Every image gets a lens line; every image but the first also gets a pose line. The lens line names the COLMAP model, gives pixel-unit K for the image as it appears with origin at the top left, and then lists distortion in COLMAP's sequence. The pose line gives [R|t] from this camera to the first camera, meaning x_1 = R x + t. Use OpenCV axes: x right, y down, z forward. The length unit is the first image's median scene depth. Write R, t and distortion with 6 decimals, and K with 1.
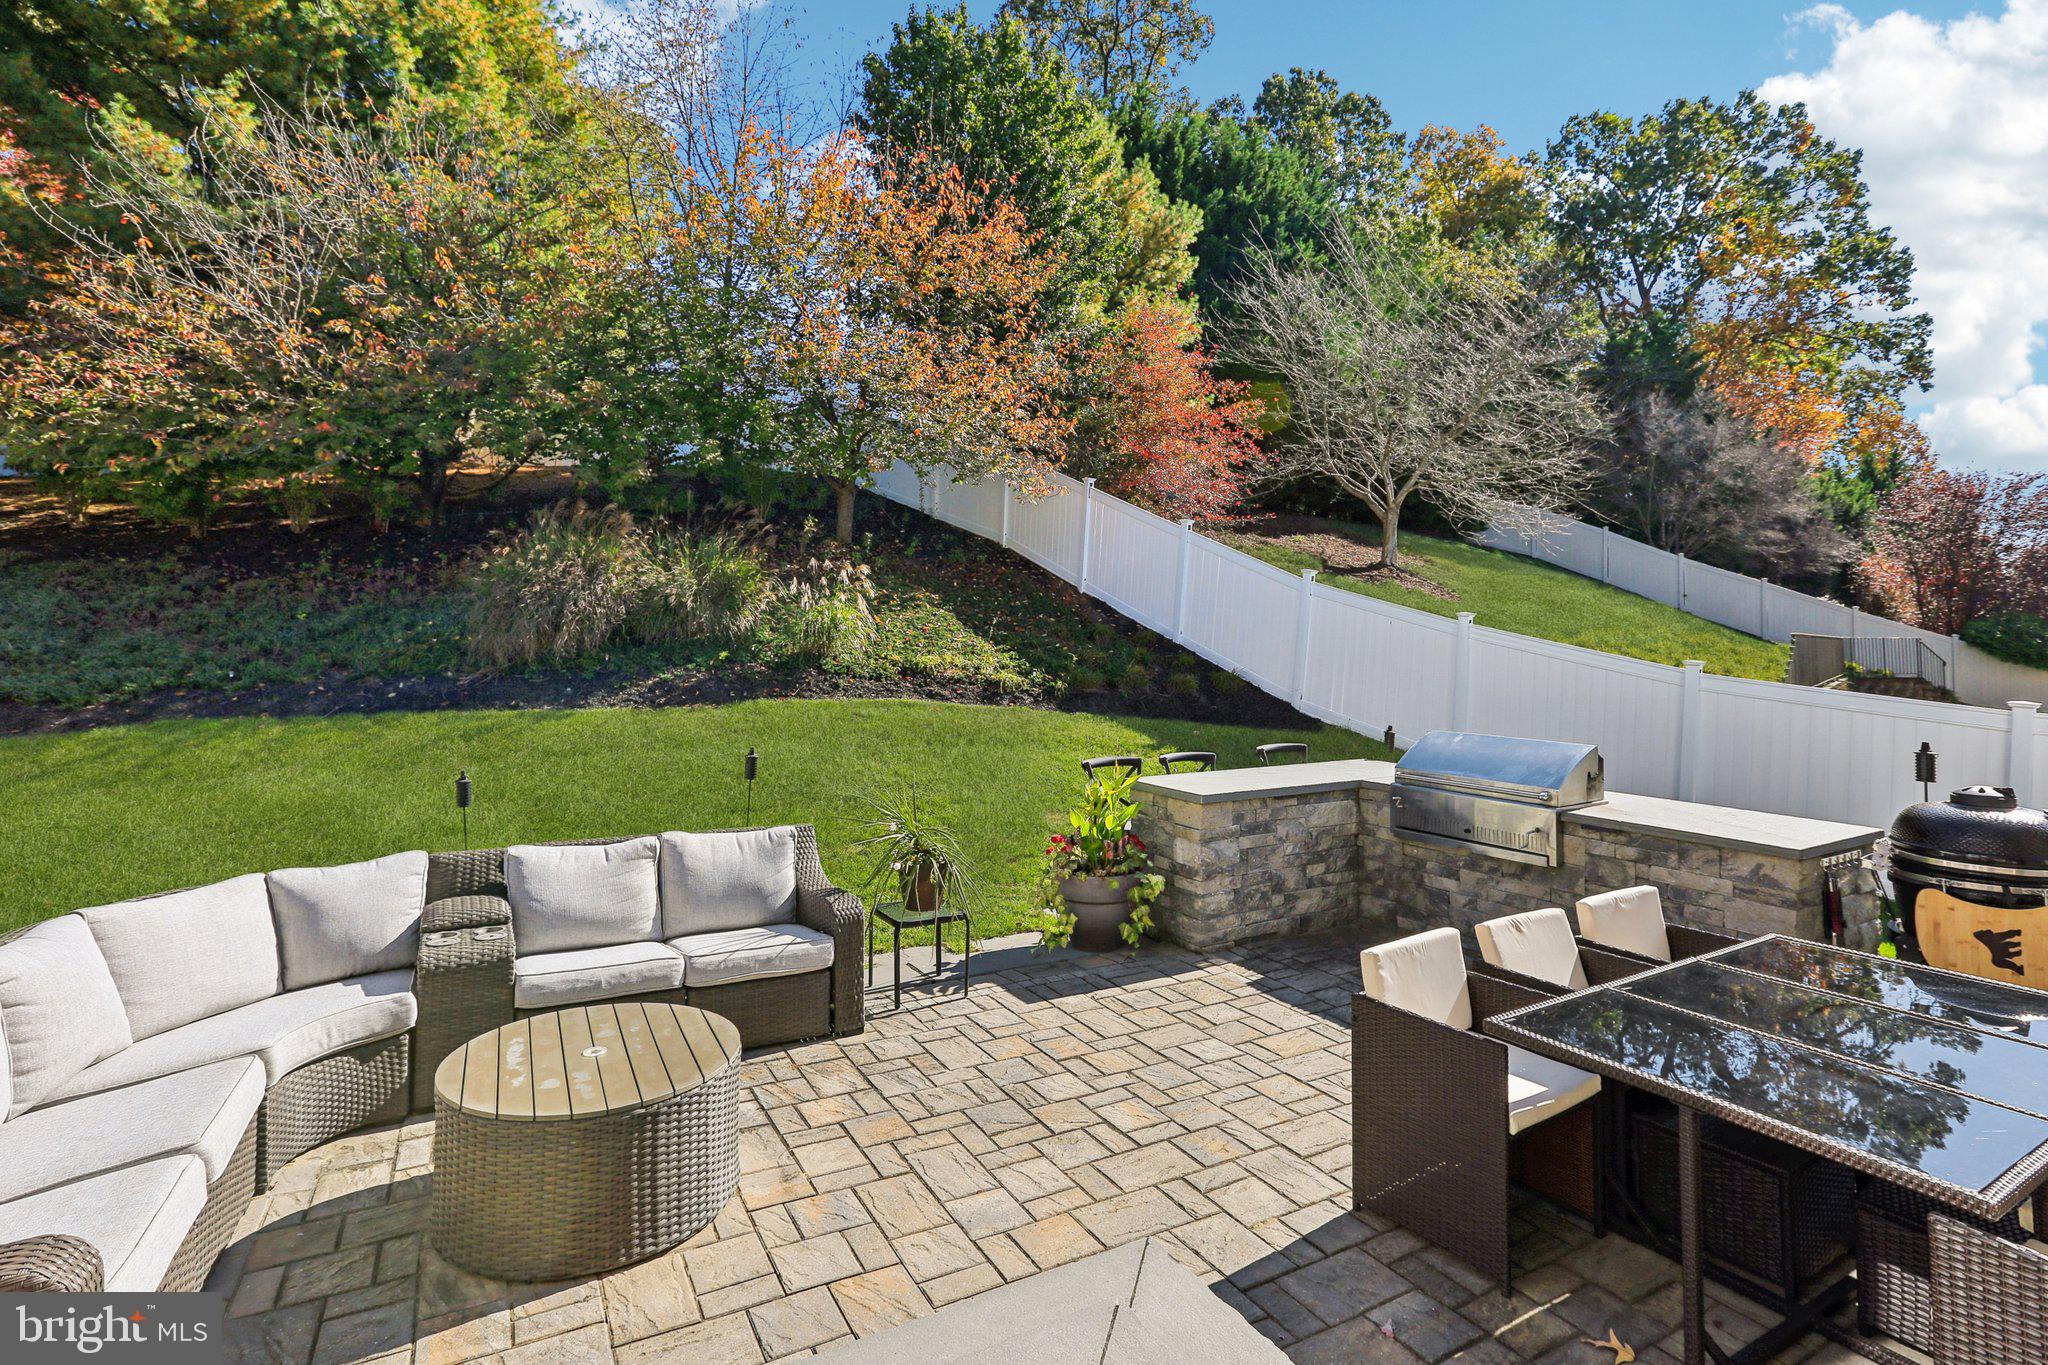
lens RADIAL K [[970.9, 0, 1017.1], [0, 970.9, 674.9], [0, 0, 1]] dist [-0.037191, 0.005457]
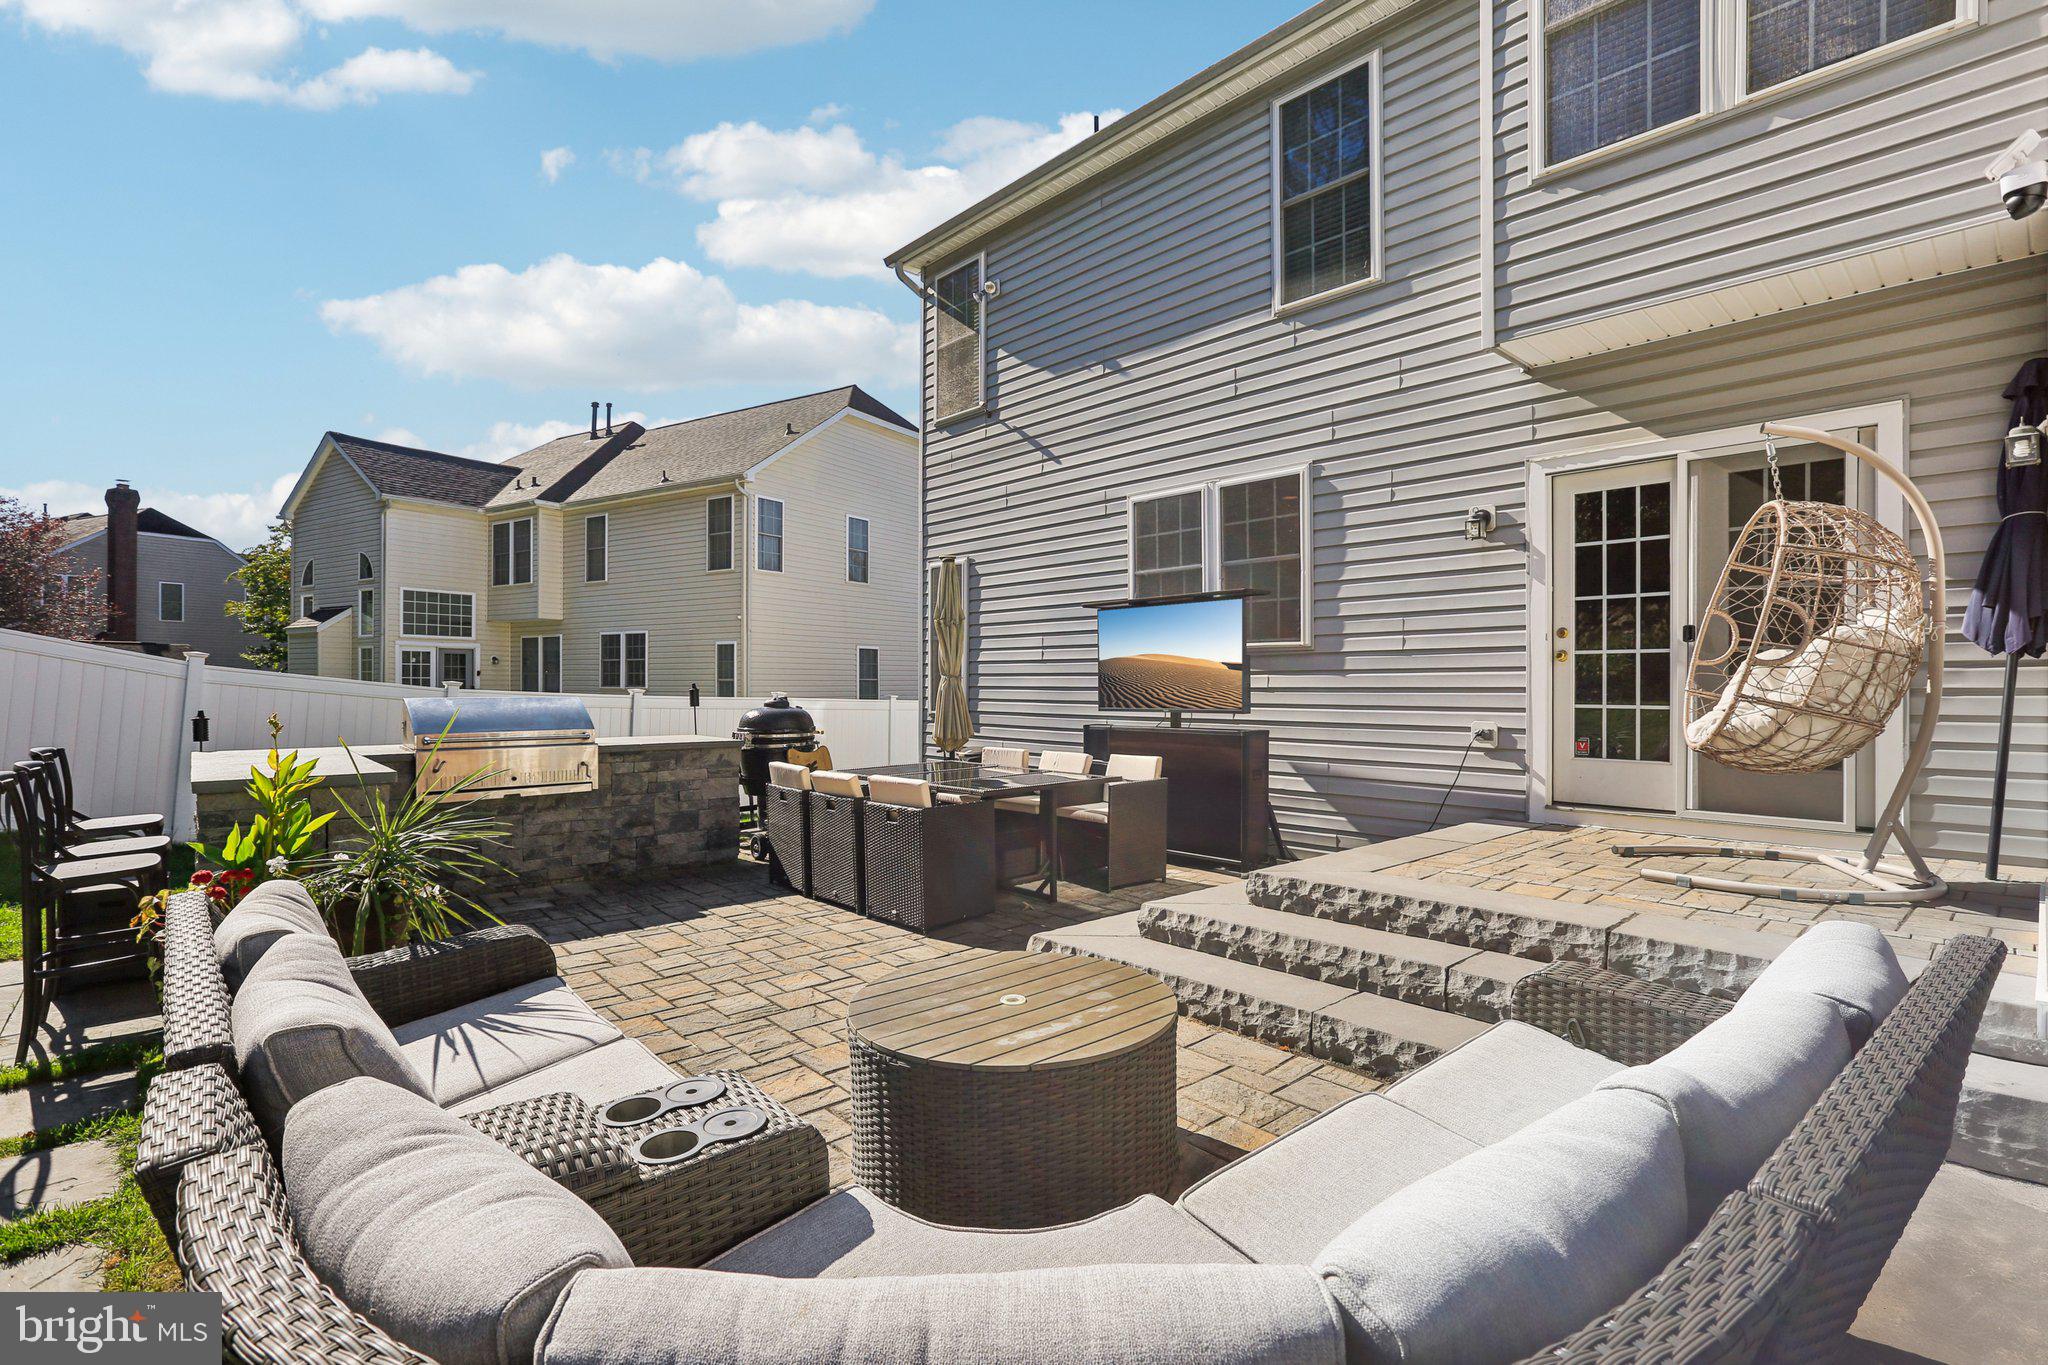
lens RADIAL K [[970.9, 0, 992.5], [0, 970.9, 682.0], [0, 0, 1]] dist [-0.037191, 0.005457]
pose [[-0.216212, -0.016895, 0.976200, -1.057507], [-0.007837, 0.999848, 0.015568, 0.036293], [-0.976315, -0.004285, -0.216311, 0.924685]]
